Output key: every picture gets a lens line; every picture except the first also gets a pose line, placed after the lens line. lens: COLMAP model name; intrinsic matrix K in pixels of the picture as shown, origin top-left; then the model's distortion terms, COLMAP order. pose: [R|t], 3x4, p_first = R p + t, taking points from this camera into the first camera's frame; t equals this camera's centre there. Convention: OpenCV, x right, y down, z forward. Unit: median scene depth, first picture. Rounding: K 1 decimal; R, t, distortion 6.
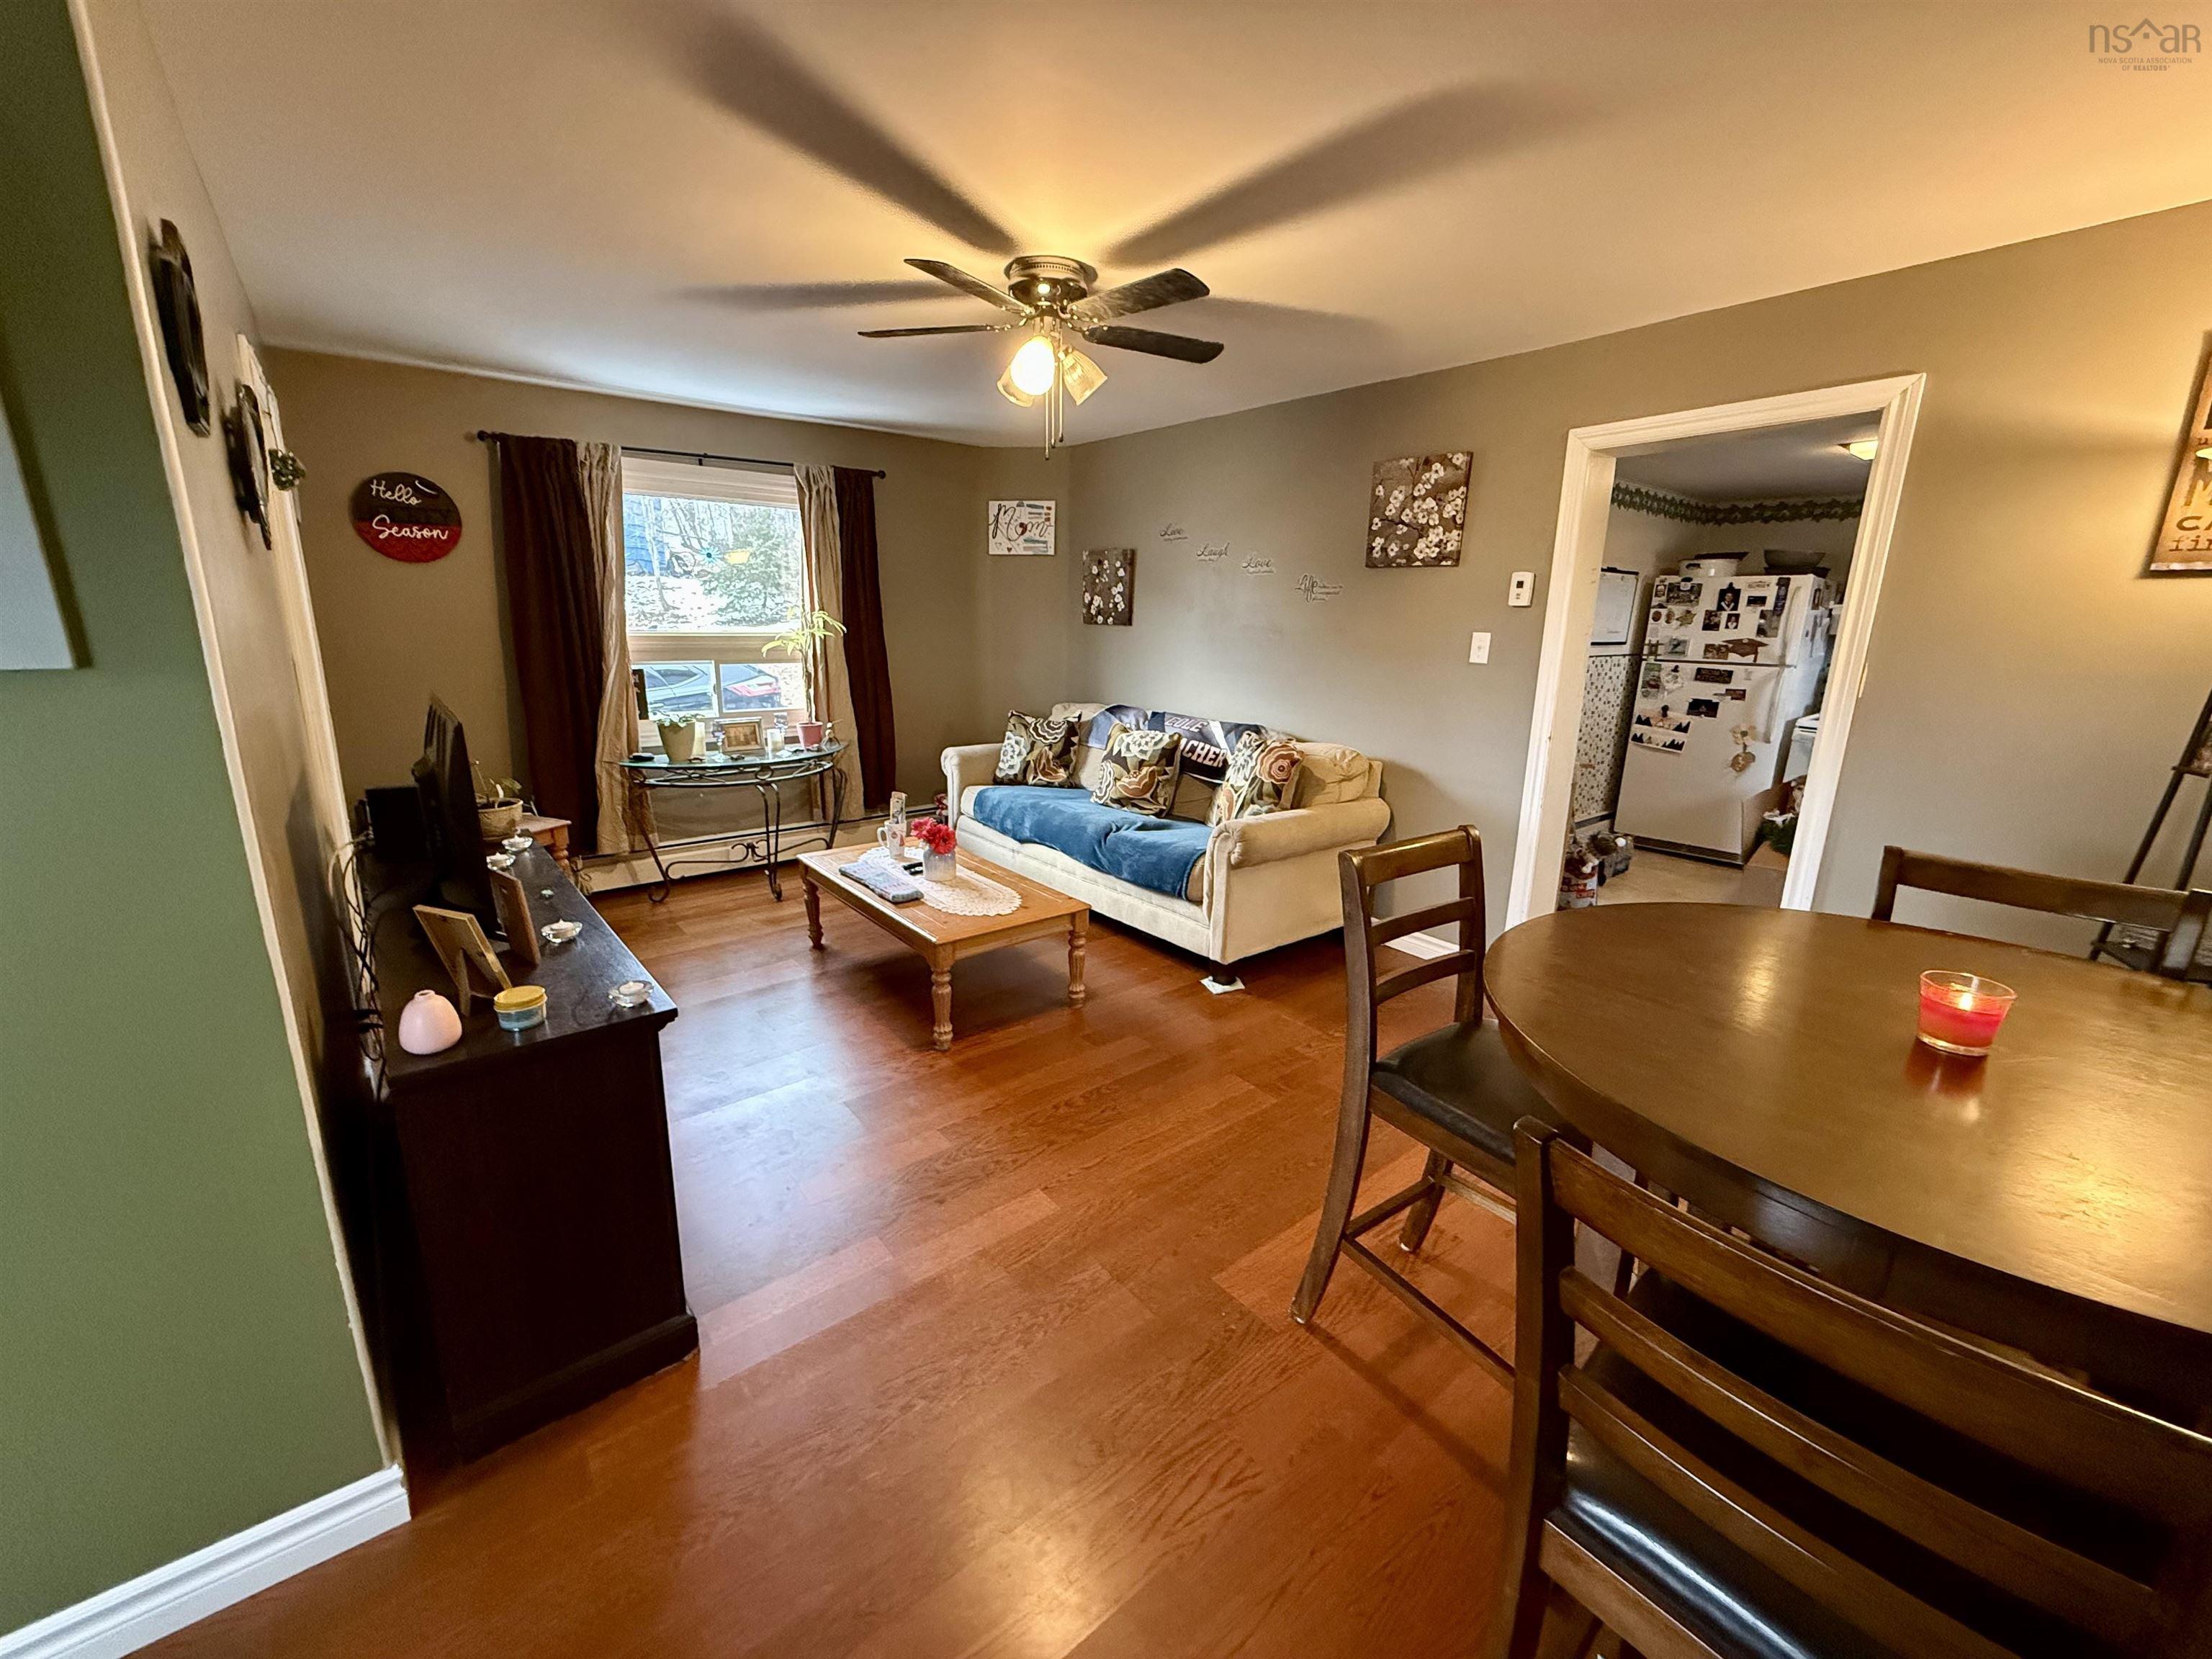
lens RADIAL K [[883.9, 0, 1102.5], [0, 883.9, 828.7], [0, 0, 1]] dist [0.000742, -0.000049]
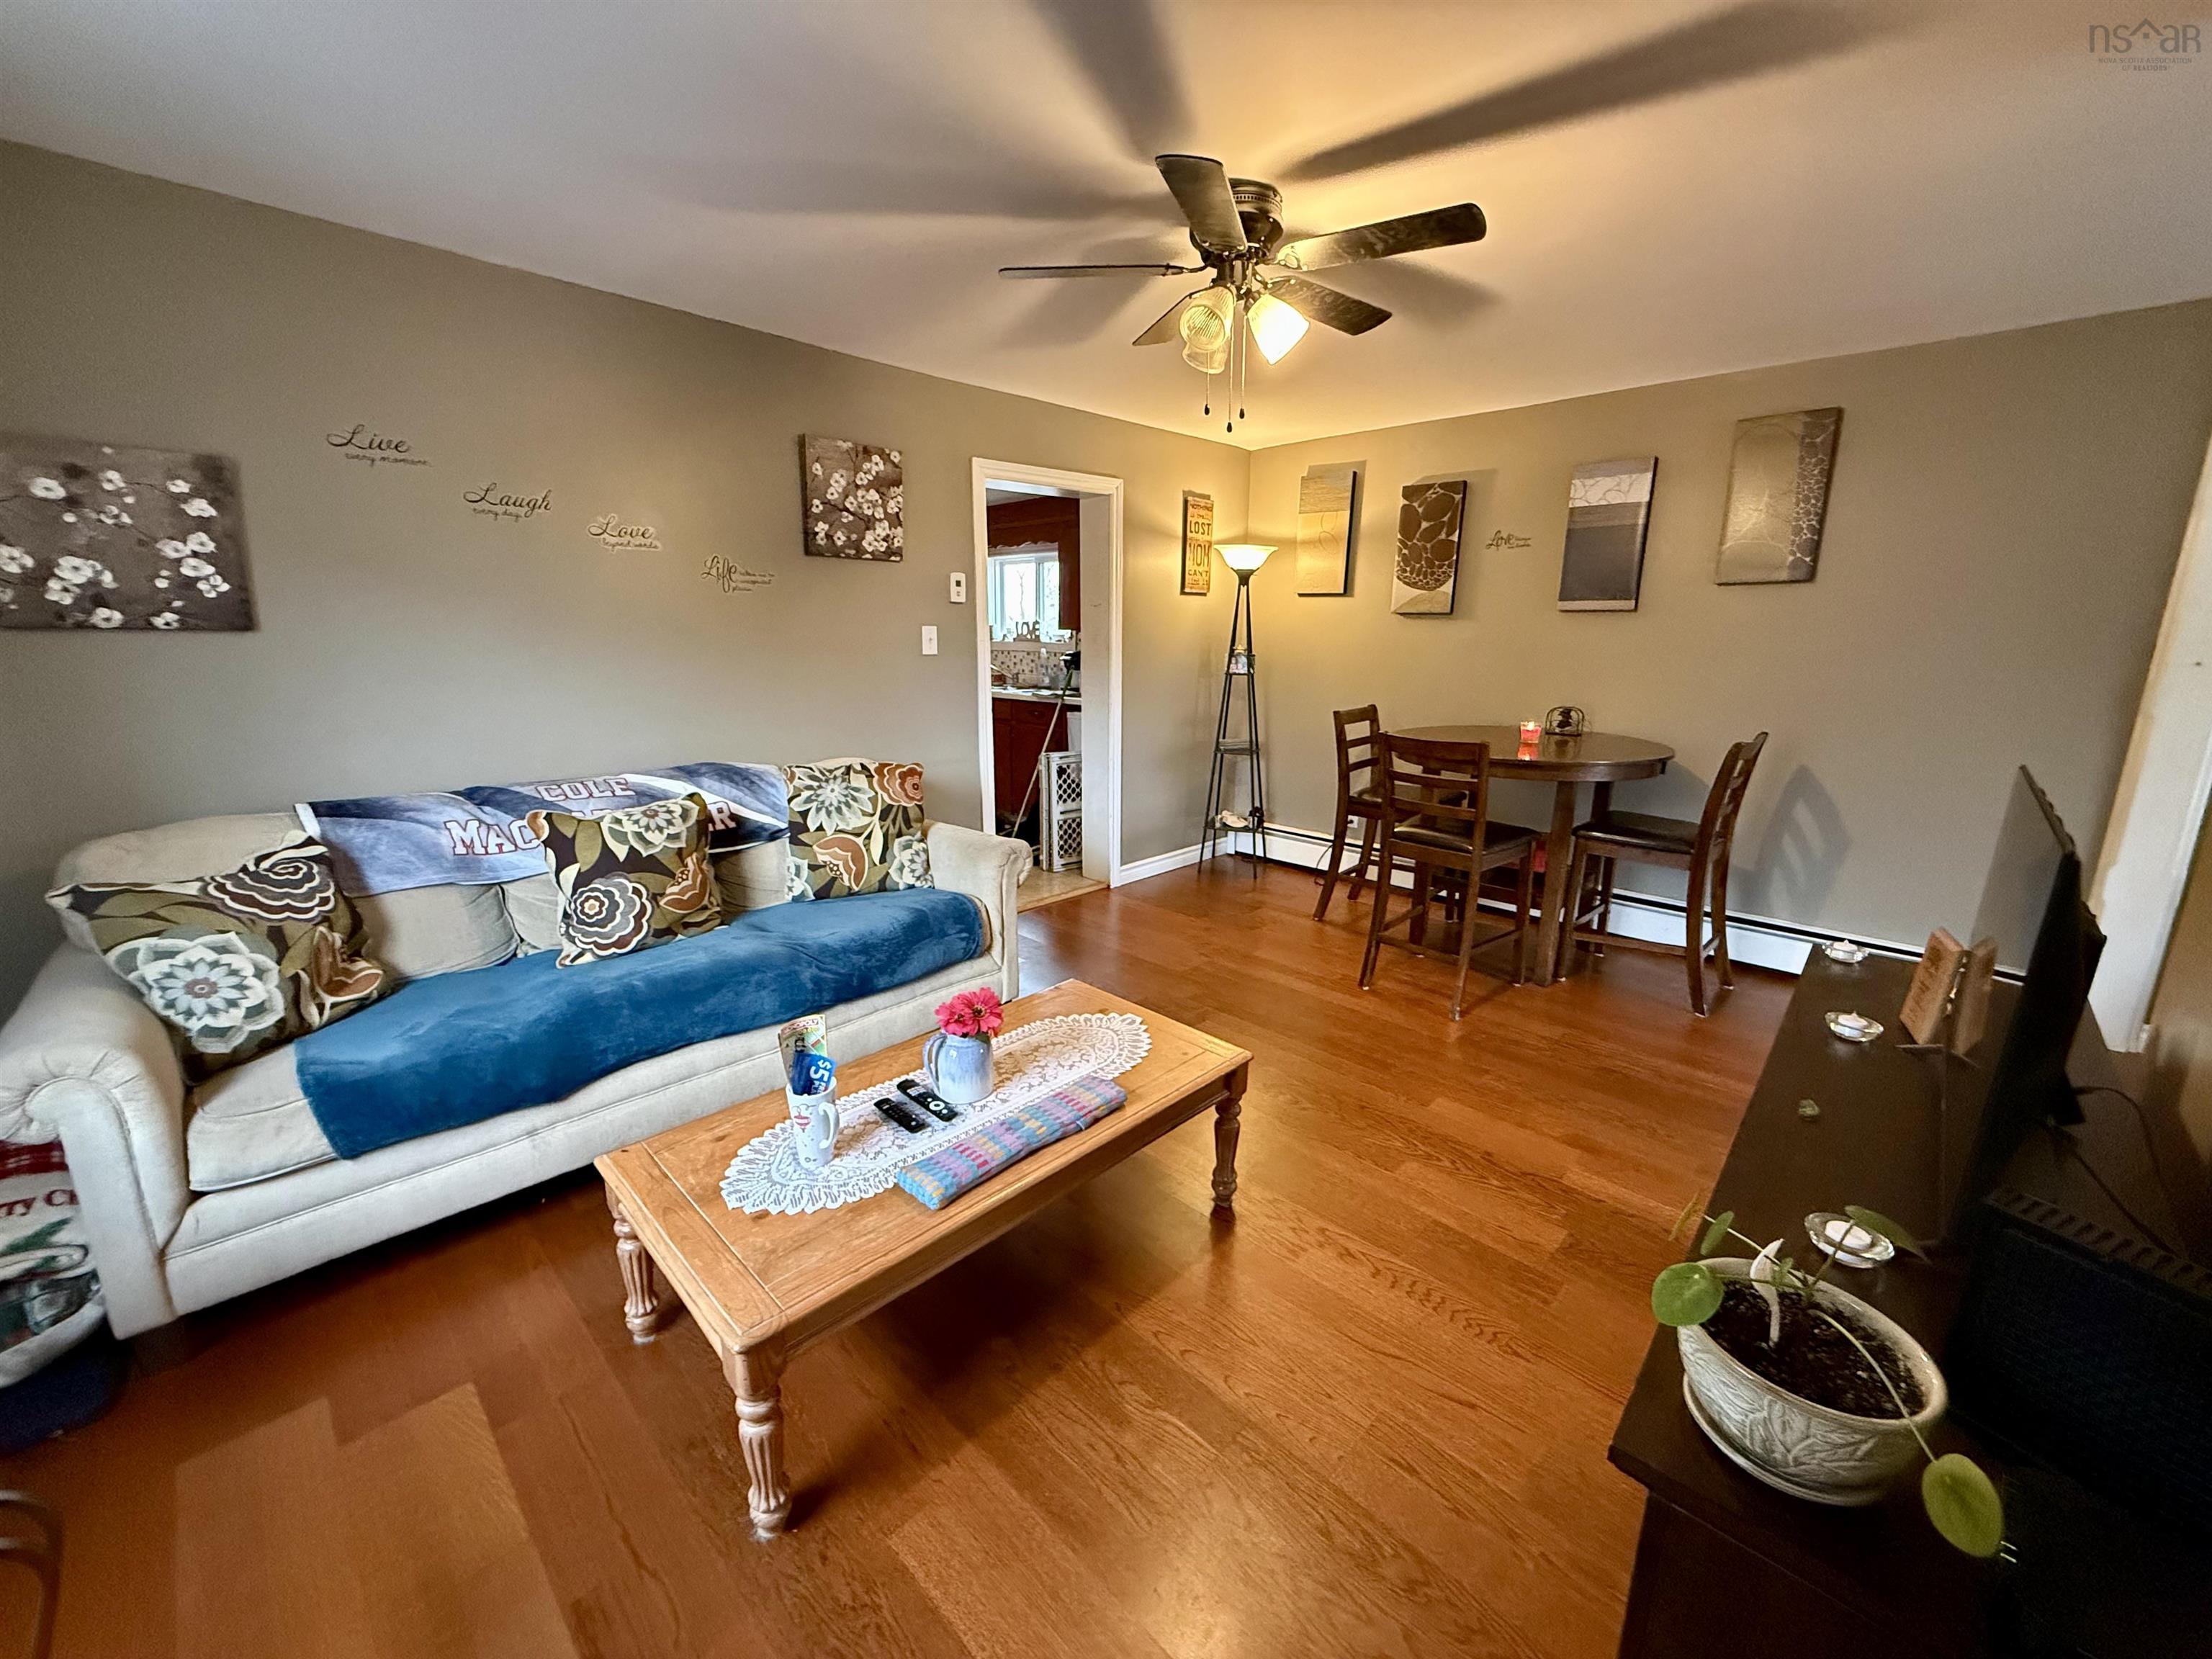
lens RADIAL K [[883.9, 0, 1102.5], [0, 883.9, 828.7], [0, 0, 1]] dist [0.000742, -0.000049]
pose [[-0.127323, -0.239447, 0.962525, -0.651313], [0.227827, 0.937416, 0.263337, -0.210669], [-0.965341, 0.252818, -0.064802, 0.863757]]
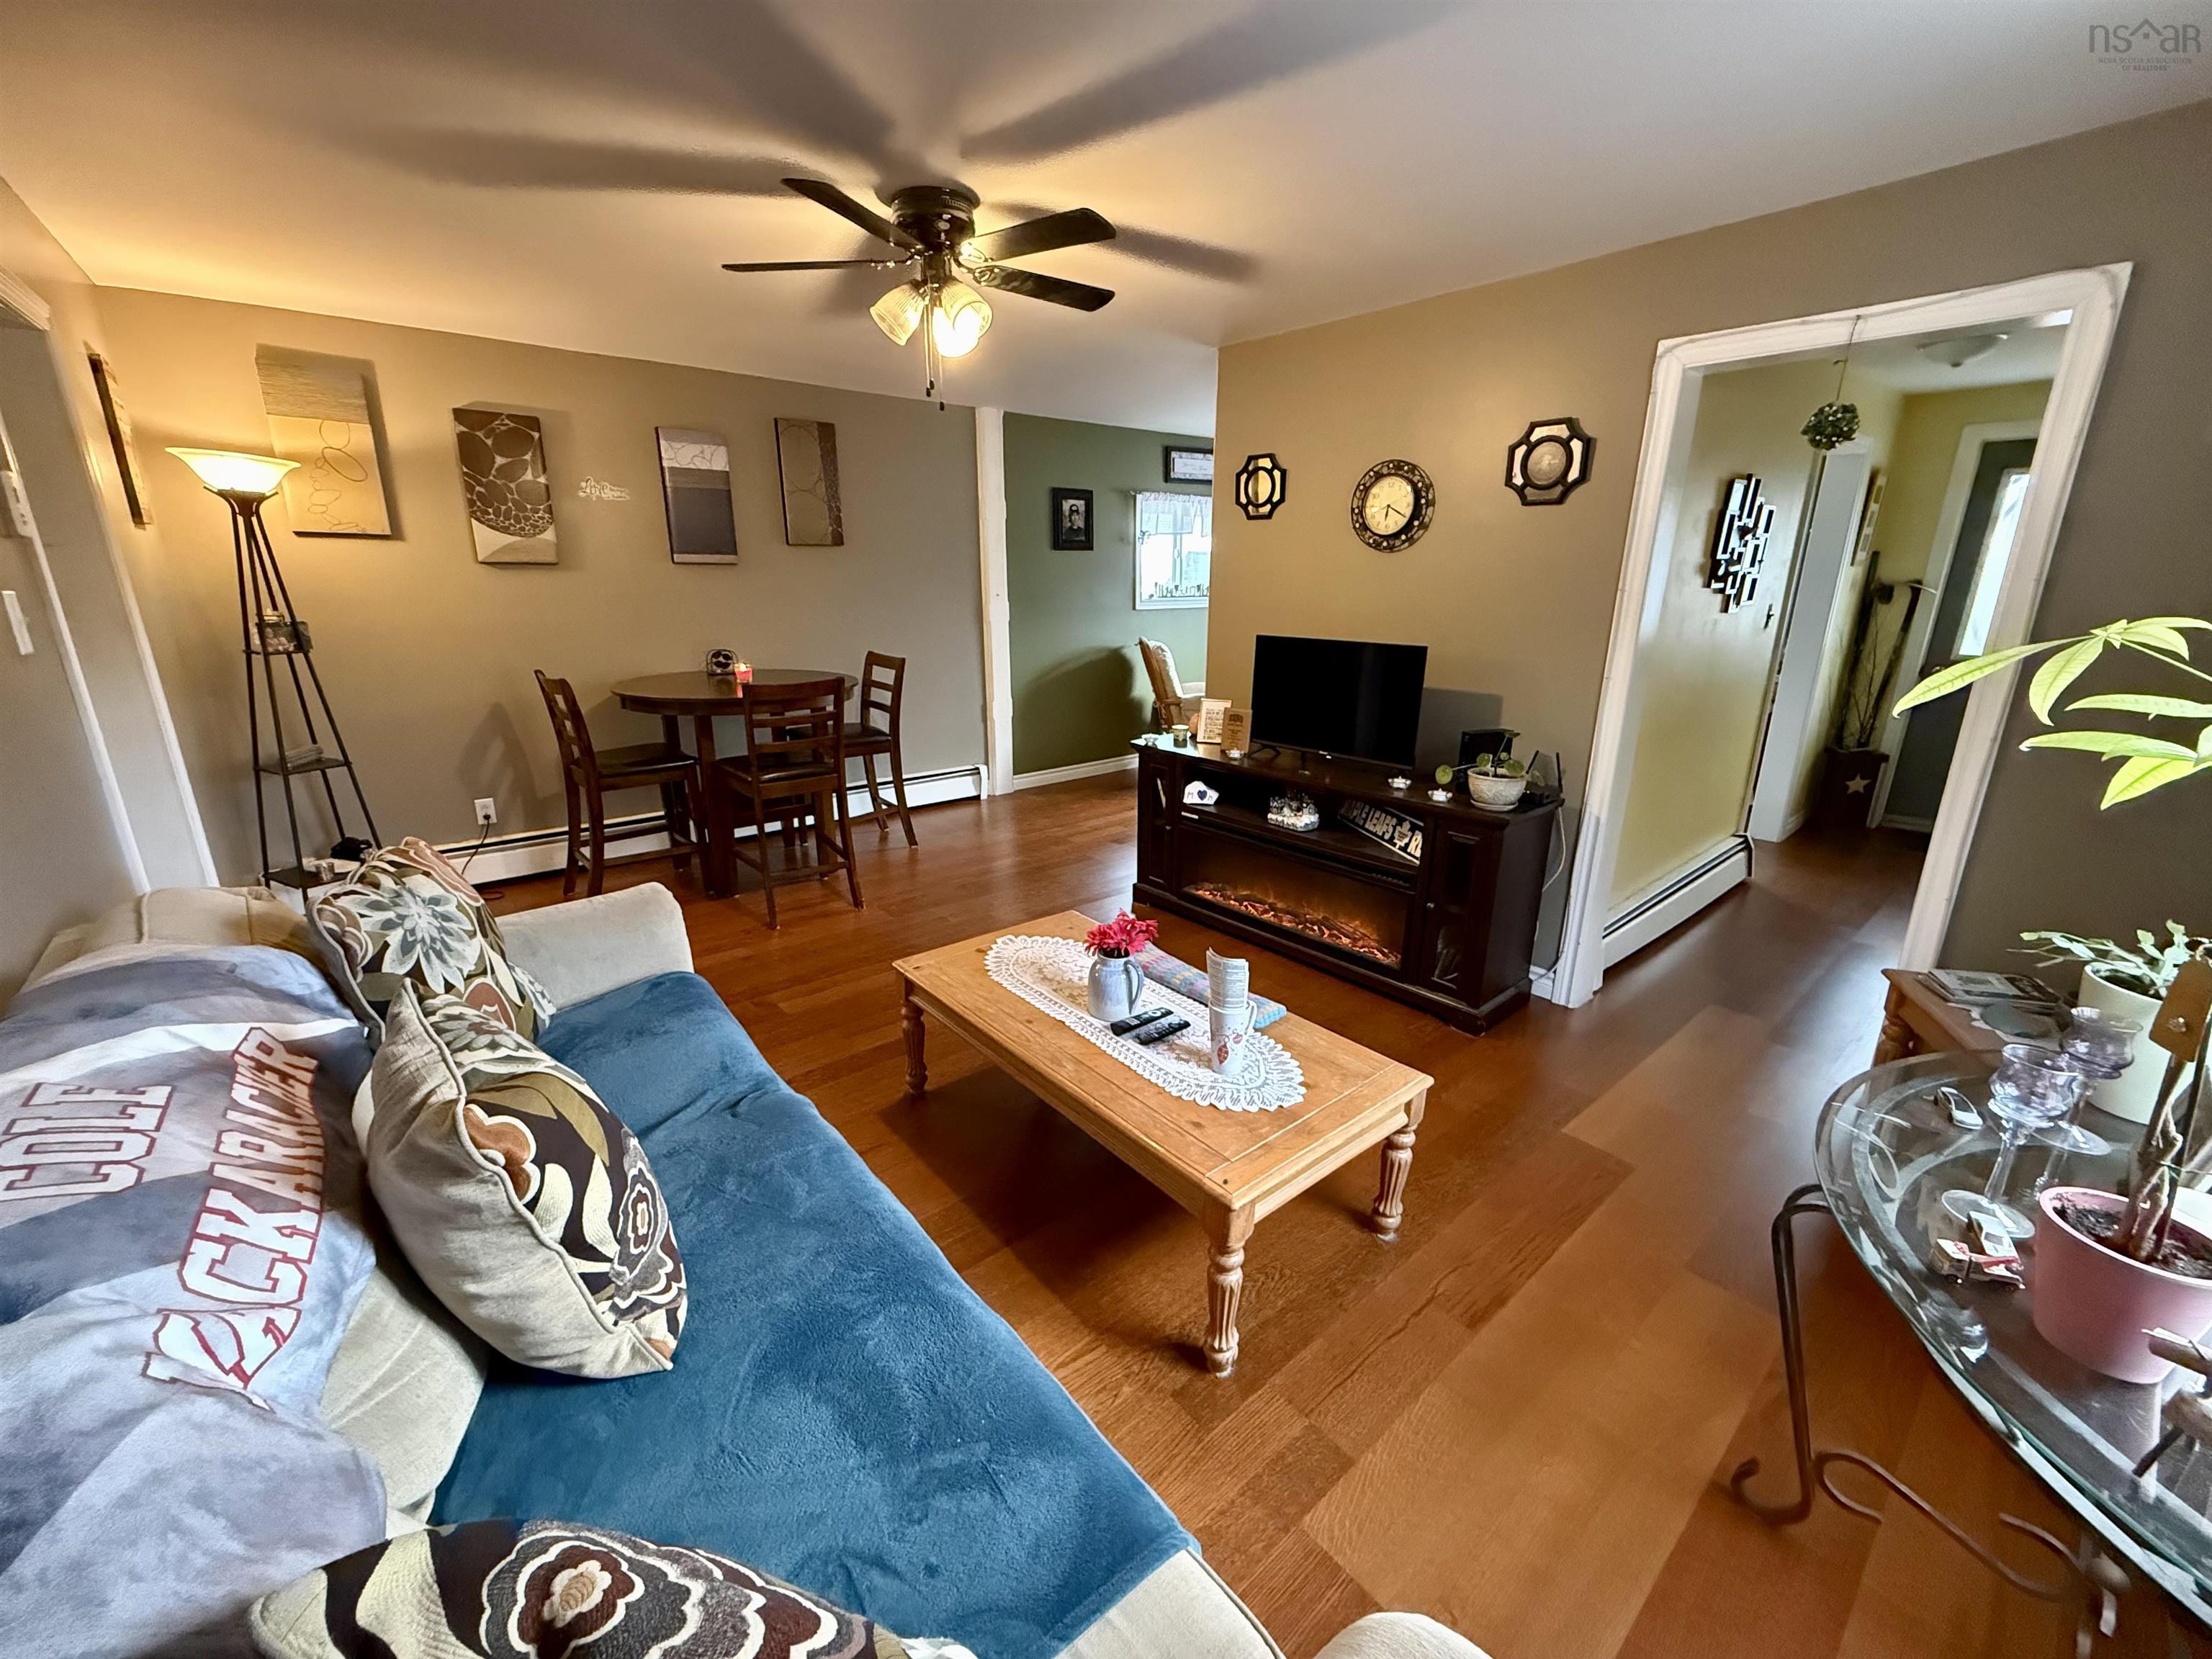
lens RADIAL K [[883.9, 0, 1102.5], [0, 883.9, 828.7], [0, 0, 1]] dist [0.000742, -0.000049]
pose [[-0.999178, -0.013955, -0.038050, -0.141707], [-0.031005, 0.867836, 0.495882, -0.342800], [0.026101, 0.496654, -0.867556, 1.396538]]
